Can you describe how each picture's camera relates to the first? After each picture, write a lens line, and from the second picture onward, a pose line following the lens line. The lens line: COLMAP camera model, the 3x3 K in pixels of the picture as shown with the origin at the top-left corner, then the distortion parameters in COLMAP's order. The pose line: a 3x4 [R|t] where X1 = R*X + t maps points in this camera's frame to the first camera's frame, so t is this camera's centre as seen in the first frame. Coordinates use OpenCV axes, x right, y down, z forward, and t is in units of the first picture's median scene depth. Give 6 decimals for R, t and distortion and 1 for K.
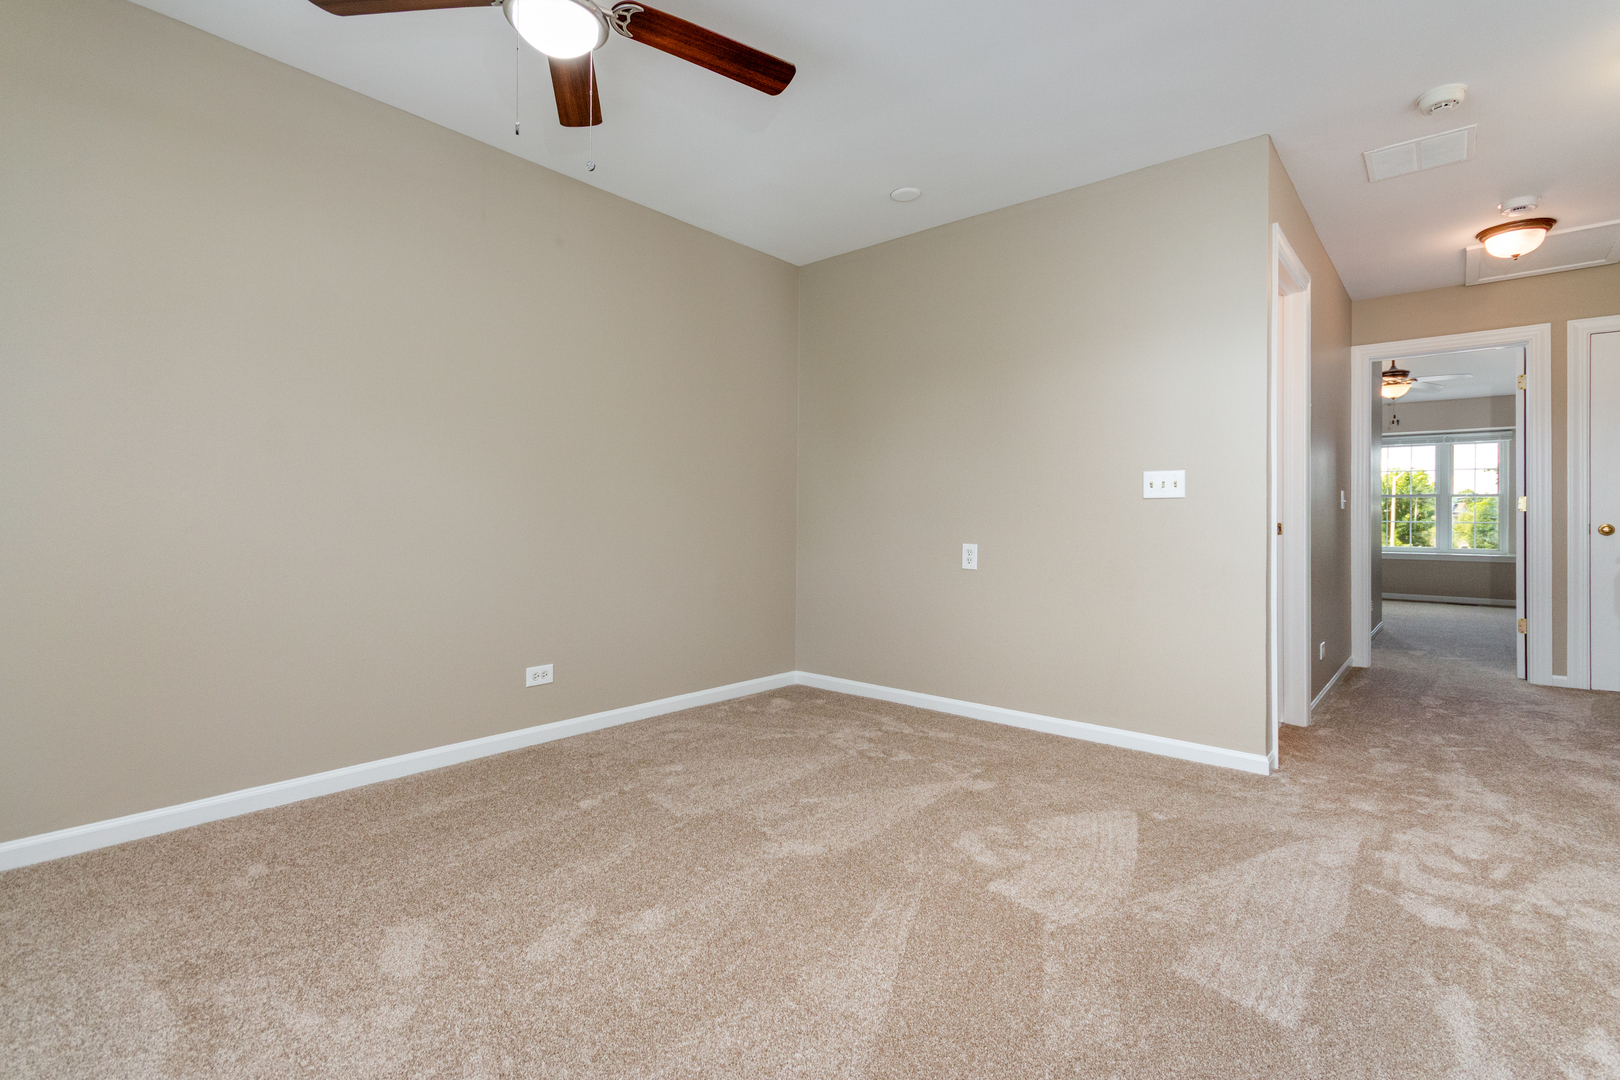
lens RADIAL K [[753.8, 0, 820.1], [0, 753.8, 501.8], [0, 0, 1]] dist [0.001131, 0.000577]
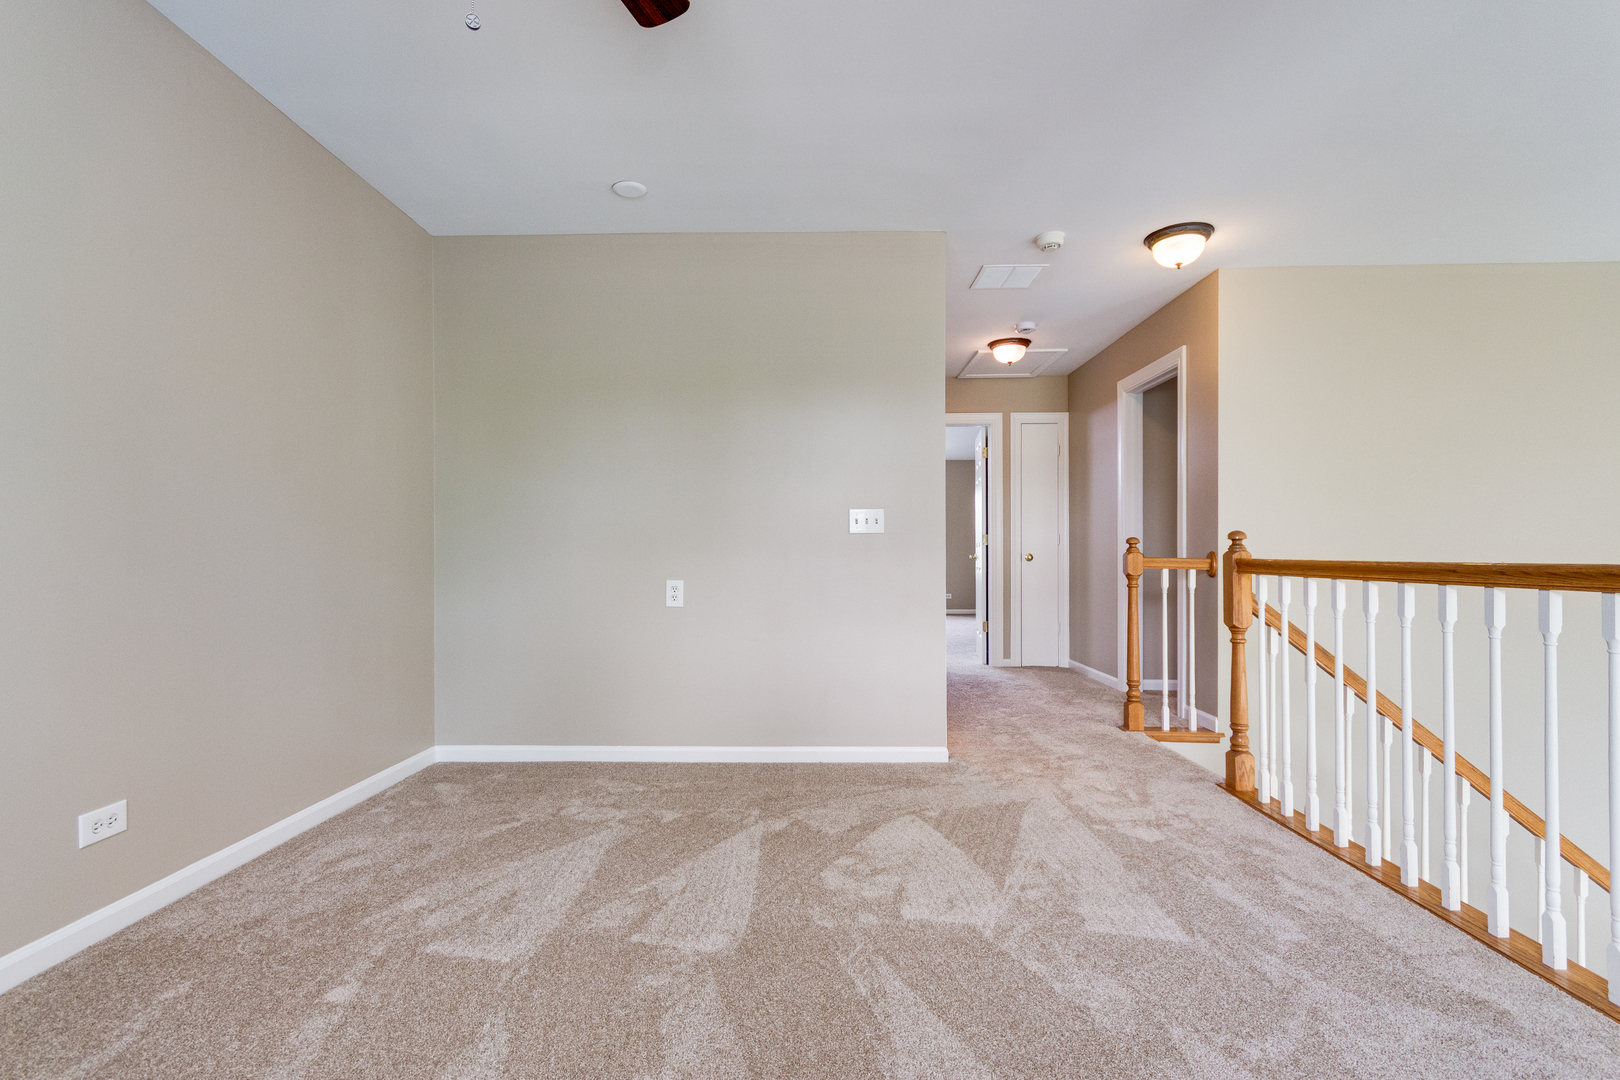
lens RADIAL K [[751.2, 0, 810.5], [0, 751.2, 550.4], [0, 0, 1]] dist [0.002888, 0.000744]
pose [[0.773003, -0.006001, 0.634374, -0.372398], [-0.005546, 0.999853, 0.016217, 0.003043], [-0.634378, -0.016054, 0.772856, 0.224771]]
